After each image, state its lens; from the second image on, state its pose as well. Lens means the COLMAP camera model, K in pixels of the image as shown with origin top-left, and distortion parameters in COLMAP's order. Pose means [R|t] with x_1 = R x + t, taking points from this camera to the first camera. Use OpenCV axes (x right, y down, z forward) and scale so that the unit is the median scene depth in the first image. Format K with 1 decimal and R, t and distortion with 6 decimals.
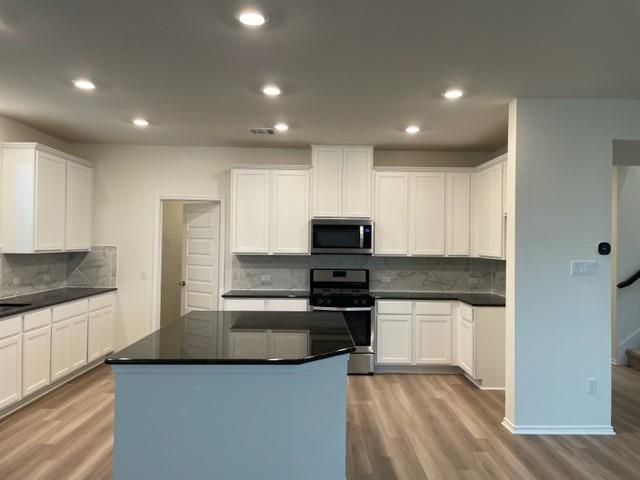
lens RADIAL K [[483.2, 0, 324.2], [0, 483.2, 238.2], [0, 0, 1]] dist [0.064798, -0.068978]
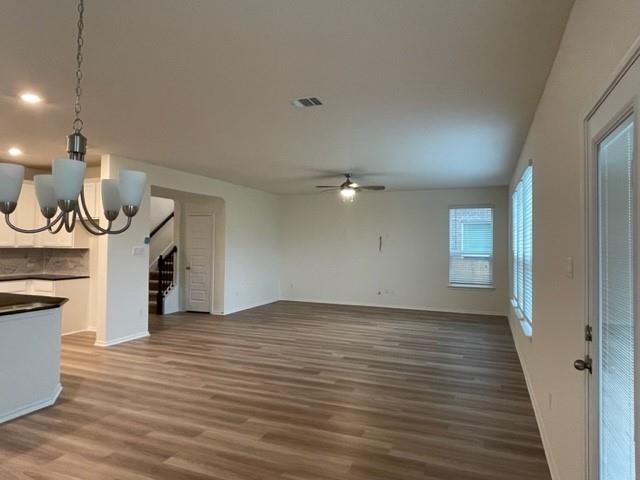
lens RADIAL K [[413.8, 0, 317.3], [0, 413.8, 233.6], [0, 0, 1]] dist [0.012749, -0.022969]
pose [[0.399081, 0.012590, 0.916829, -0.445952], [-0.013890, 0.999874, -0.007684, -0.001991], [-0.916811, -0.009669, 0.399205, -0.183502]]
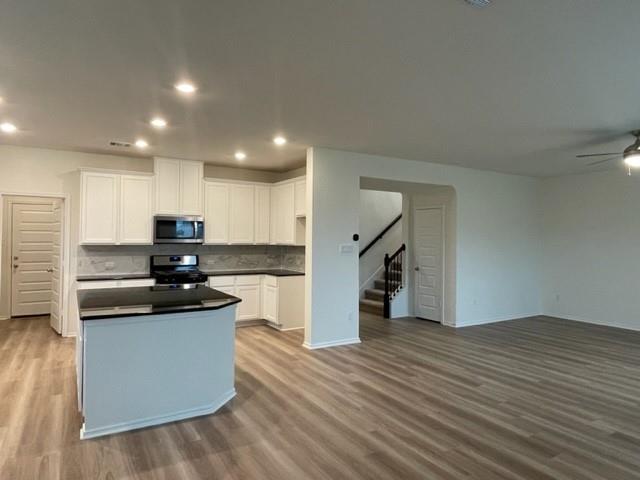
lens RADIAL K [[413.8, 0, 319.5], [0, 413.8, 233.2], [0, 0, 1]] dist [0.012749, -0.022969]
pose [[0.867346, 0.001485, 0.497703, -0.189082], [-0.003003, 0.999993, 0.002251, 0.001937], [-0.497696, -0.003447, 0.867345, -0.150381]]
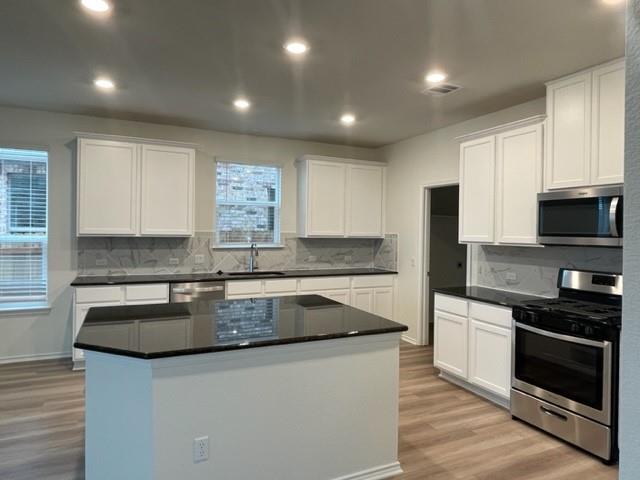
lens RADIAL K [[413.8, 0, 320.9], [0, 413.8, 233.1], [0, 0, 1]] dist [0.012749, -0.022969]
pose [[0.404376, -0.000925, -0.914593, 0.375002], [-0.000347, 0.999999, -0.001165, 0.016216], [0.914593, 0.000789, 0.404375, 0.479320]]
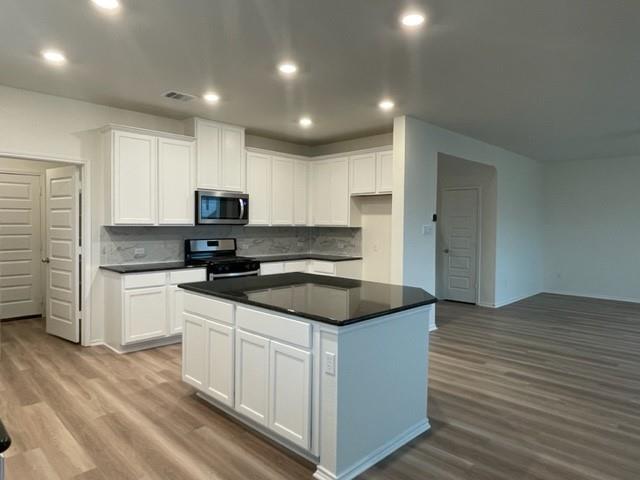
lens RADIAL K [[413.8, 0, 319.2], [0, 413.8, 235.7], [0, 0, 1]] dist [0.012749, -0.022969]
pose [[0.717204, -0.026489, 0.696359, -0.450476], [-0.007484, 0.998927, 0.045706, 0.013741], [-0.696823, -0.037992, 0.716236, 0.184484]]
